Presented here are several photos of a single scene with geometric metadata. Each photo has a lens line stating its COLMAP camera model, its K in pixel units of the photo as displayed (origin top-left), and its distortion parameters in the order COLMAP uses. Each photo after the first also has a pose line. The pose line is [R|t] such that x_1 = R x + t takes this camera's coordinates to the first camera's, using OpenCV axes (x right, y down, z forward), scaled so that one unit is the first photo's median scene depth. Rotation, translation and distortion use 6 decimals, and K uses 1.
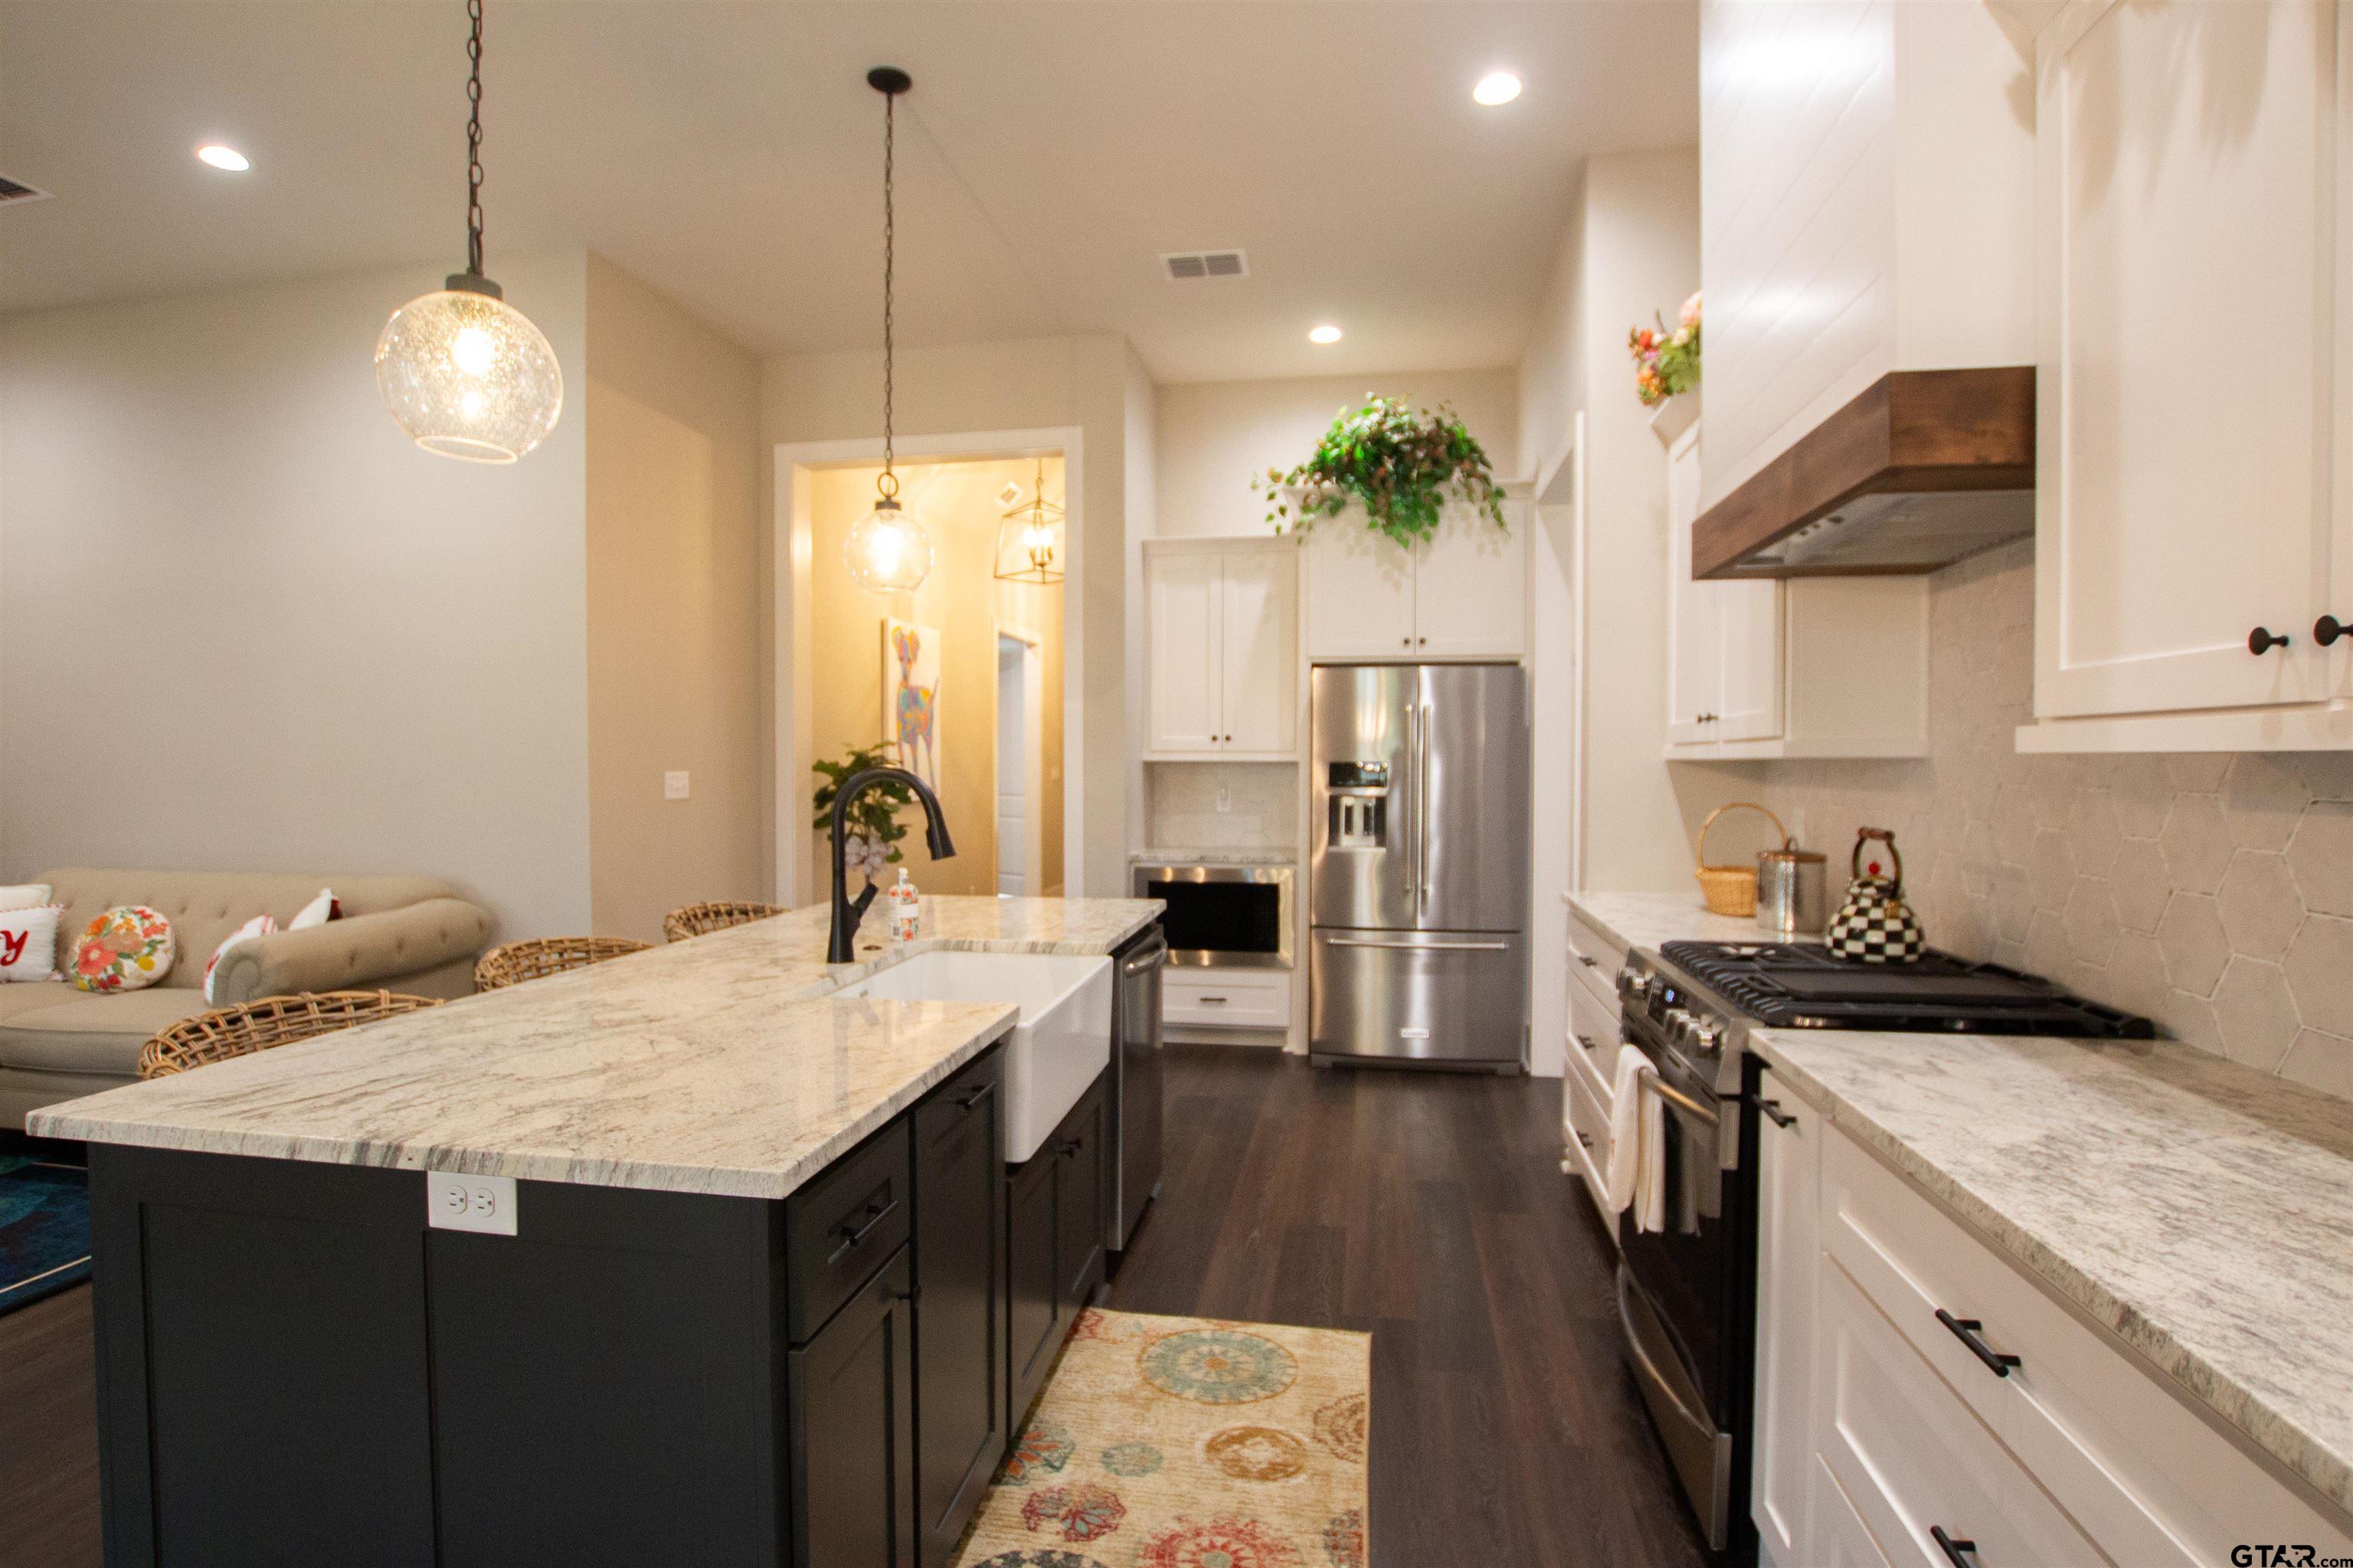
lens RADIAL K [[1231.4, 0, 1176.6], [0, 1231.4, 771.8], [0, 0, 1]] dist [-0.034278, 0.005481]
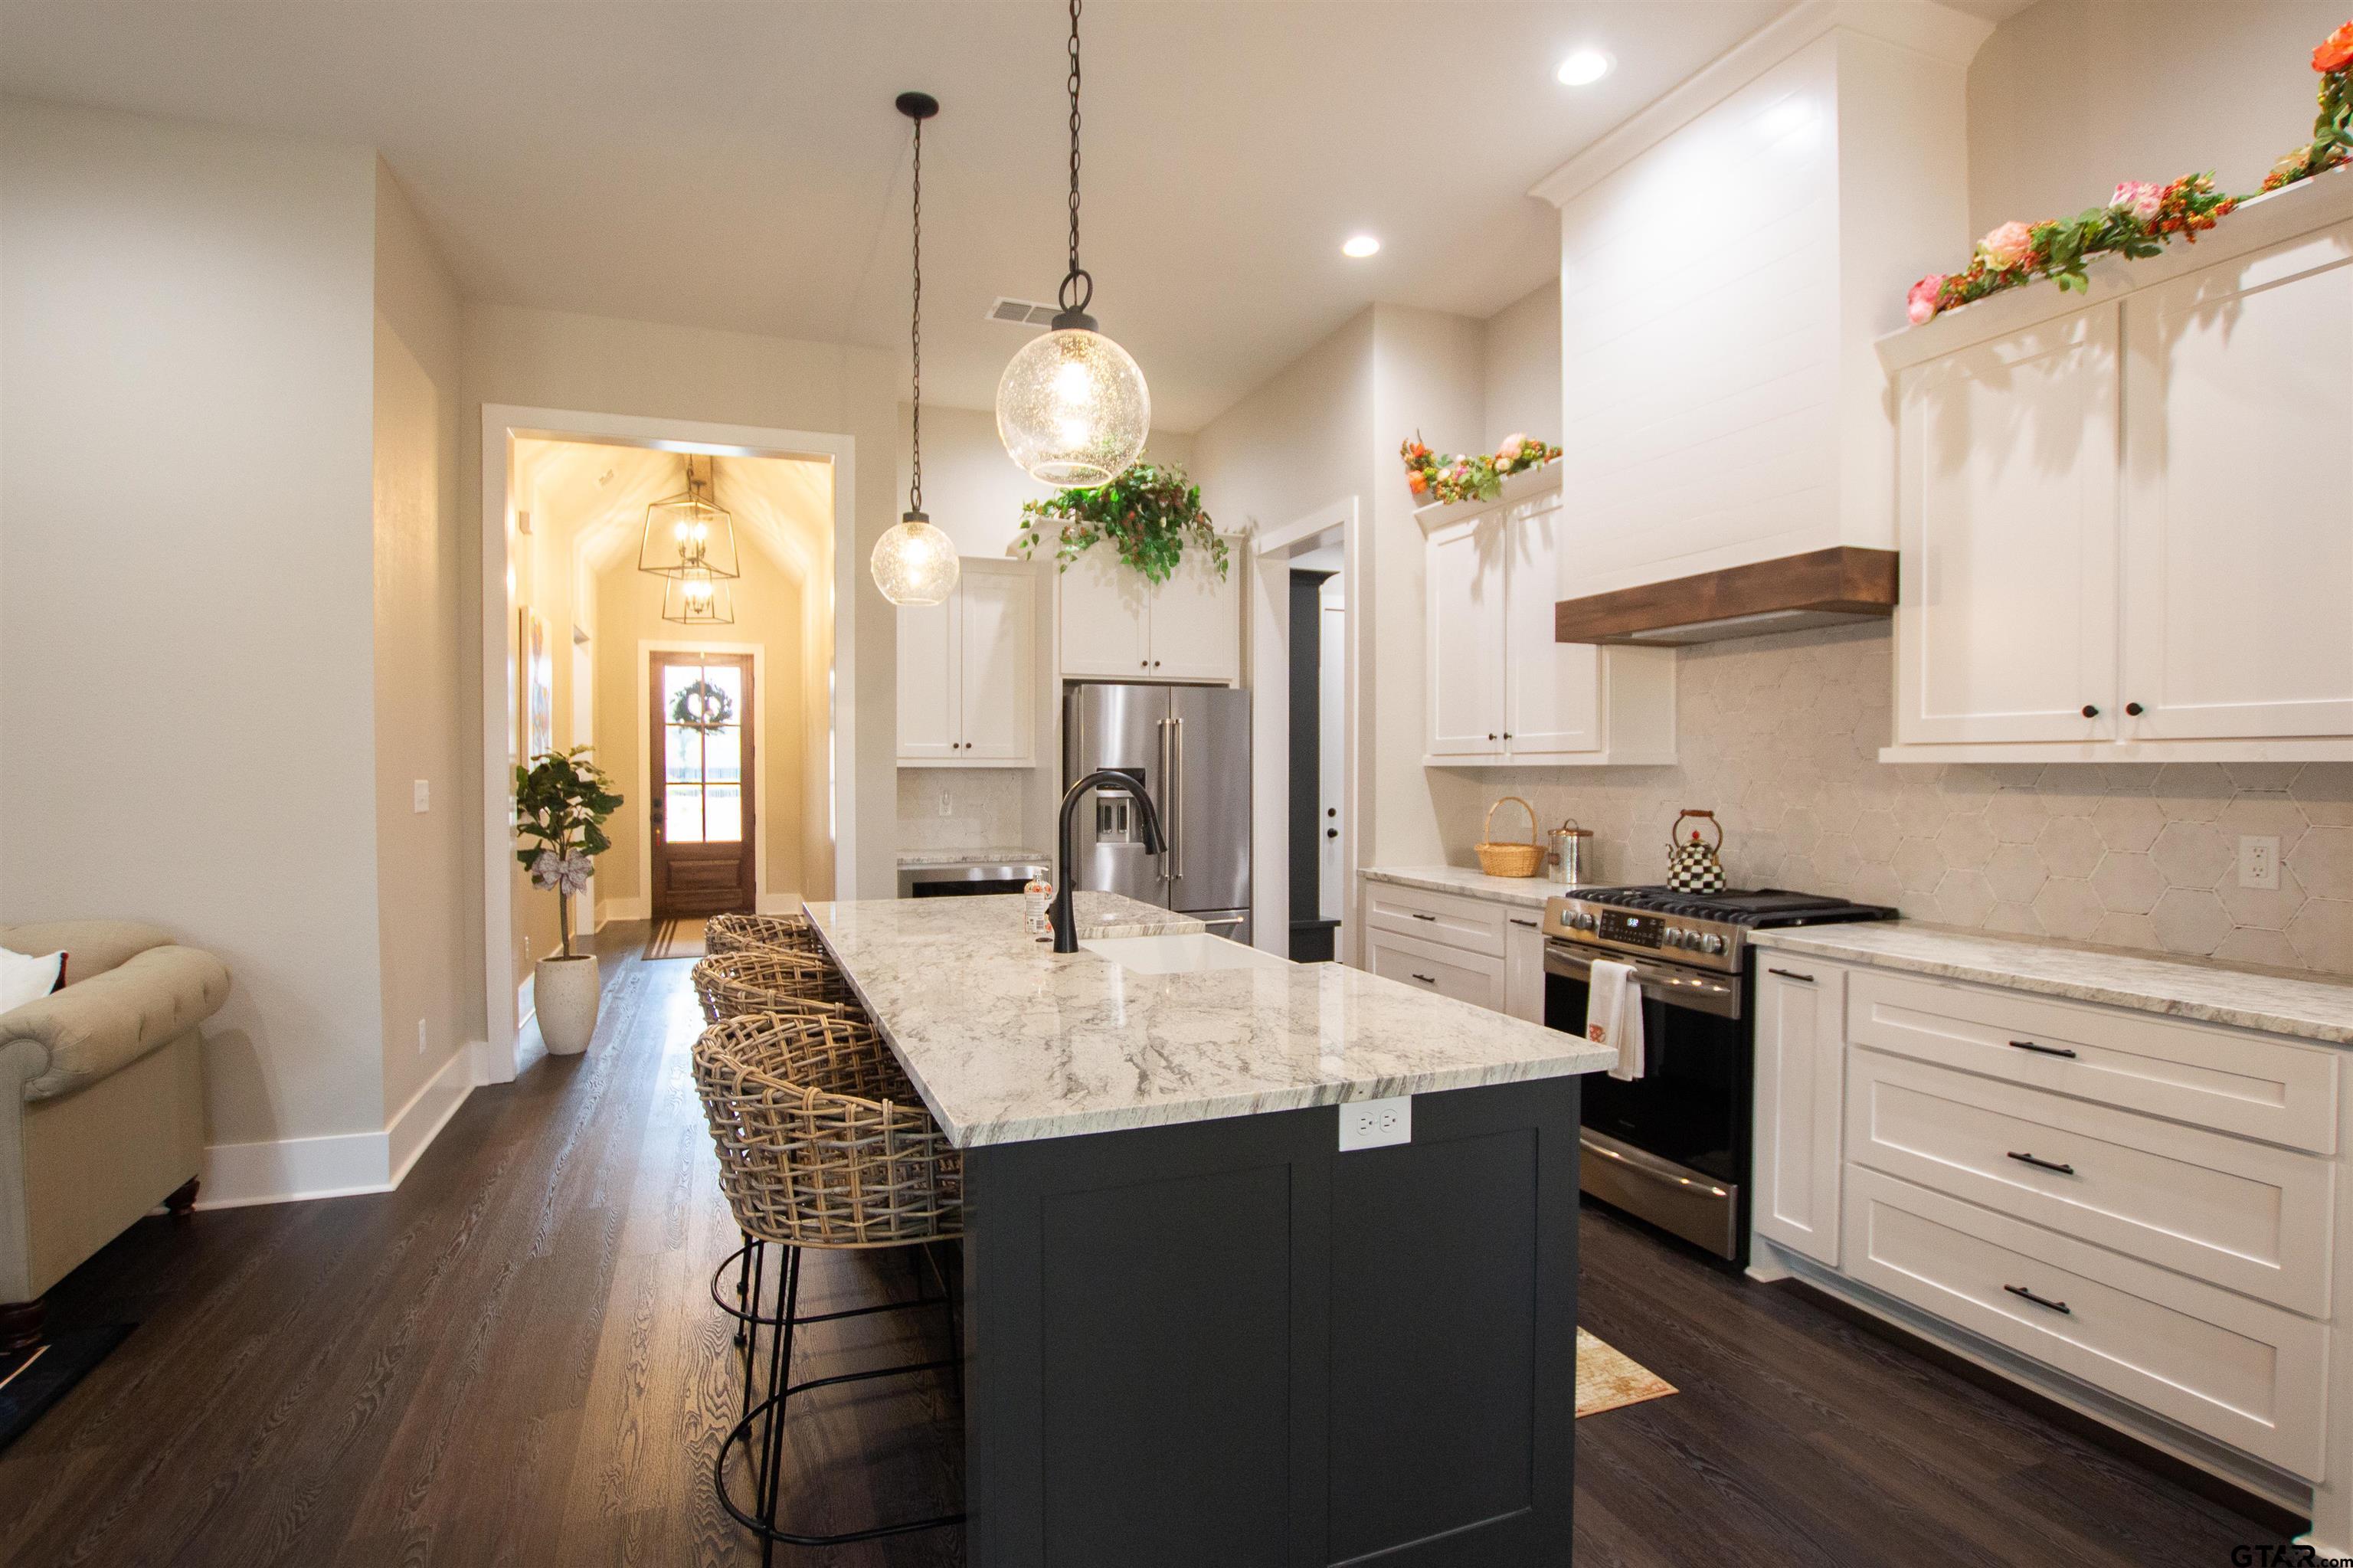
lens RADIAL K [[1231.4, 0, 1163.7], [0, 1231.4, 768.3], [0, 0, 1]] dist [-0.034278, 0.005481]
pose [[0.841167, -0.000284, 0.540776, -0.623247], [0.004564, 0.999968, -0.006573, 0.000122], [-0.540757, 0.007997, 0.841141, 0.026713]]
